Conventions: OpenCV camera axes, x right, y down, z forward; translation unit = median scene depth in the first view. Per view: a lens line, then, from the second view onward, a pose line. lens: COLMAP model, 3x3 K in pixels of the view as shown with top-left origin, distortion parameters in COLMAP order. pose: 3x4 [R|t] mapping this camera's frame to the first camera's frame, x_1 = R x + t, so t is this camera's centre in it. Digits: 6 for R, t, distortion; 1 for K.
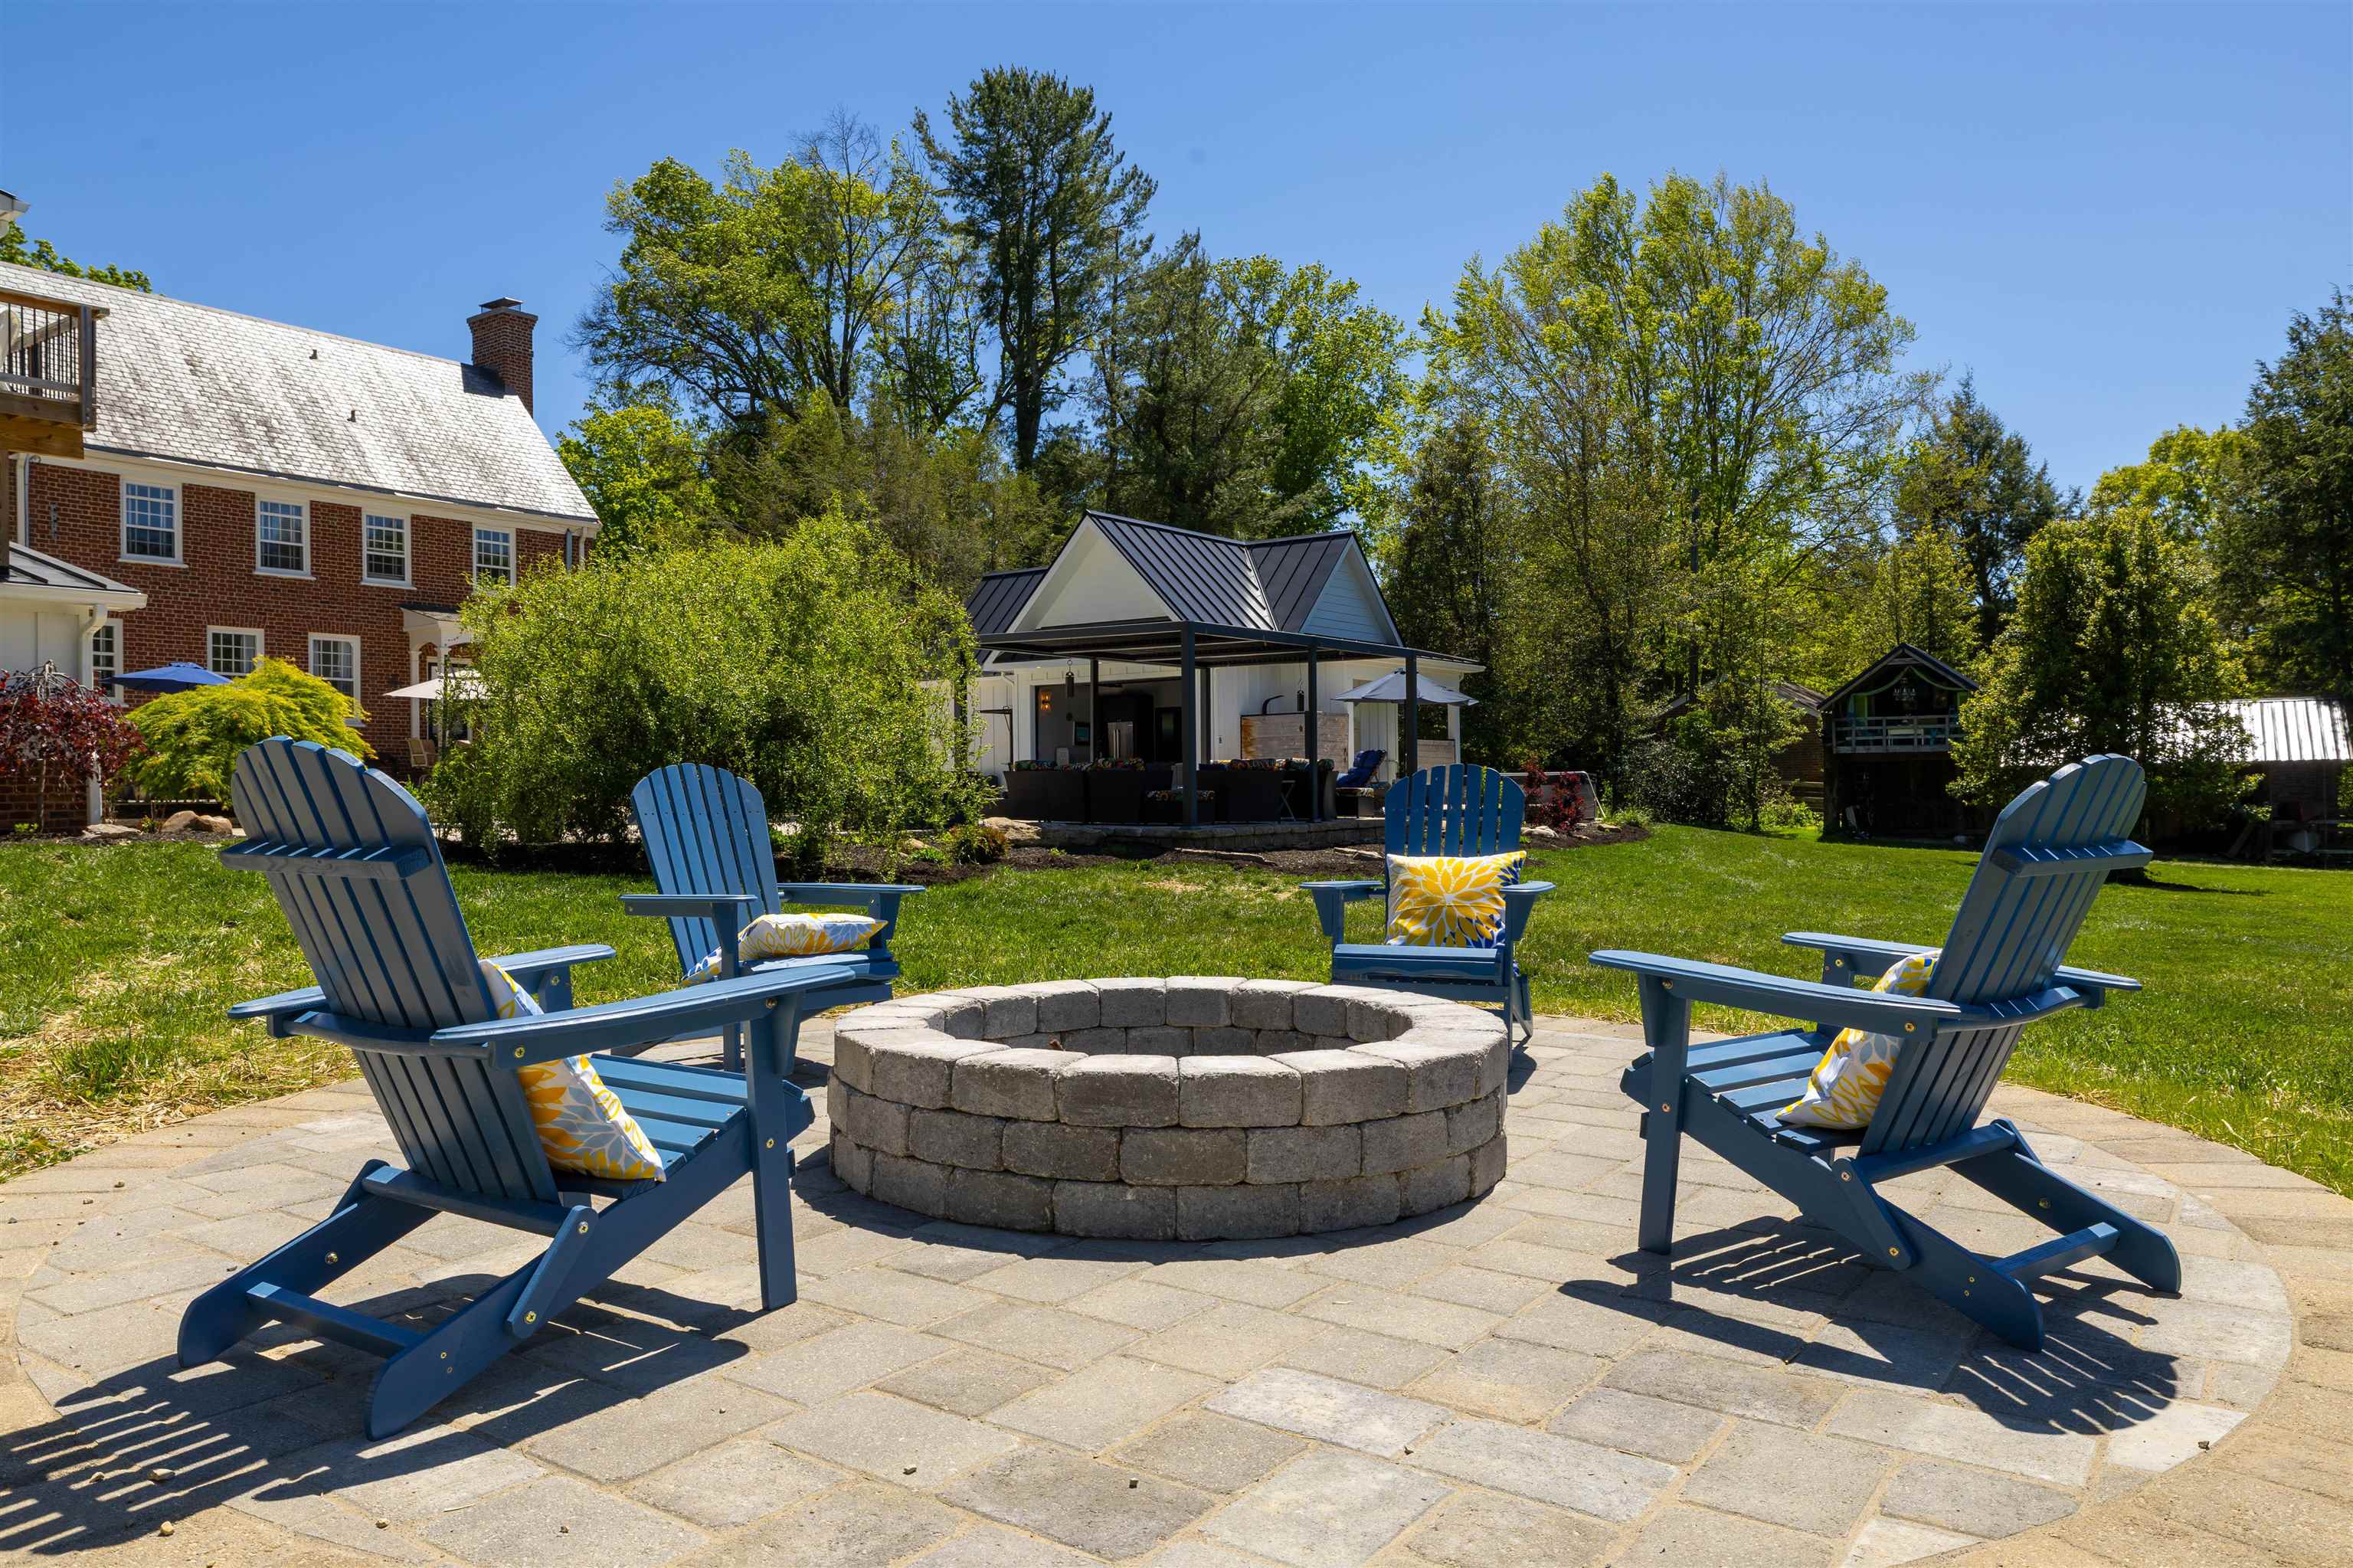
lens RADIAL K [[1623.8, 0, 1176.5], [0, 1623.8, 784.0], [0, 0, 1]] dist [-0.001152, 0.003082]
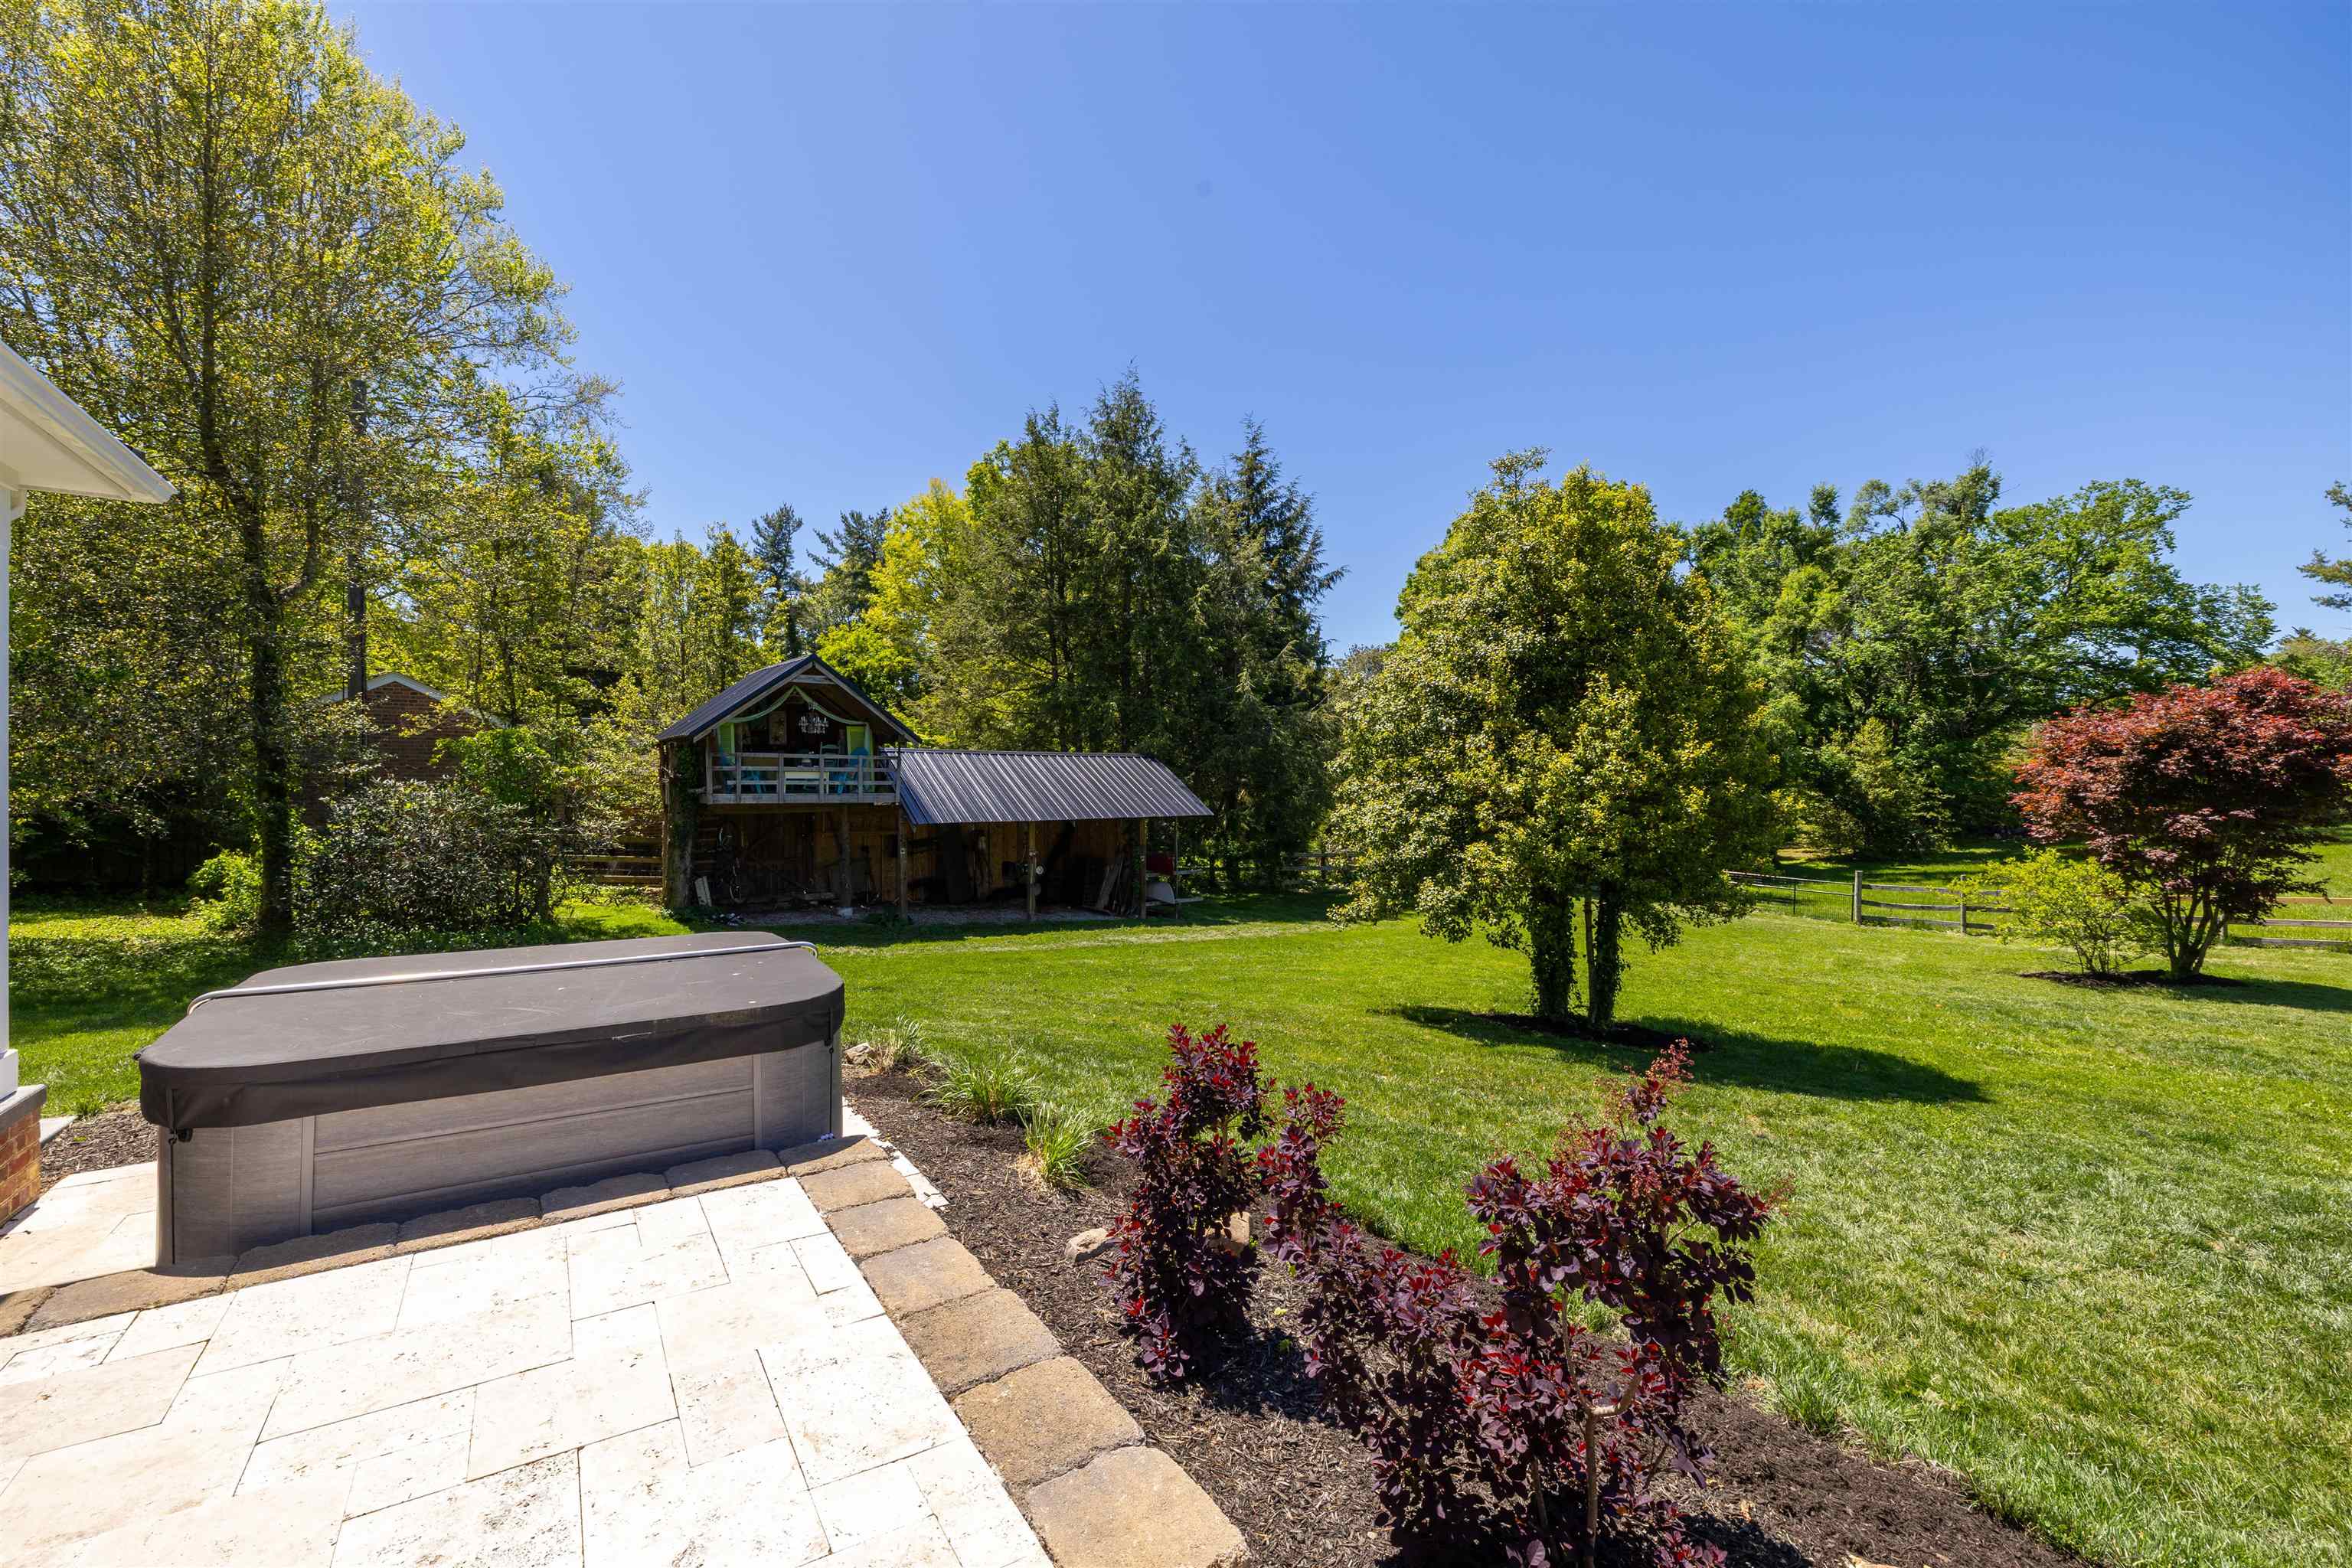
lens RADIAL K [[977.2, 0, 1176.0], [0, 977.2, 784.0], [0, 0, 1]] dist [0.001005, 0.000096]
pose [[0.367908, 0.007919, 0.929829, 0.097483], [-0.001775, 0.999968, -0.007814, -0.024869], [-0.929861, 0.001224, 0.367910, 0.677912]]
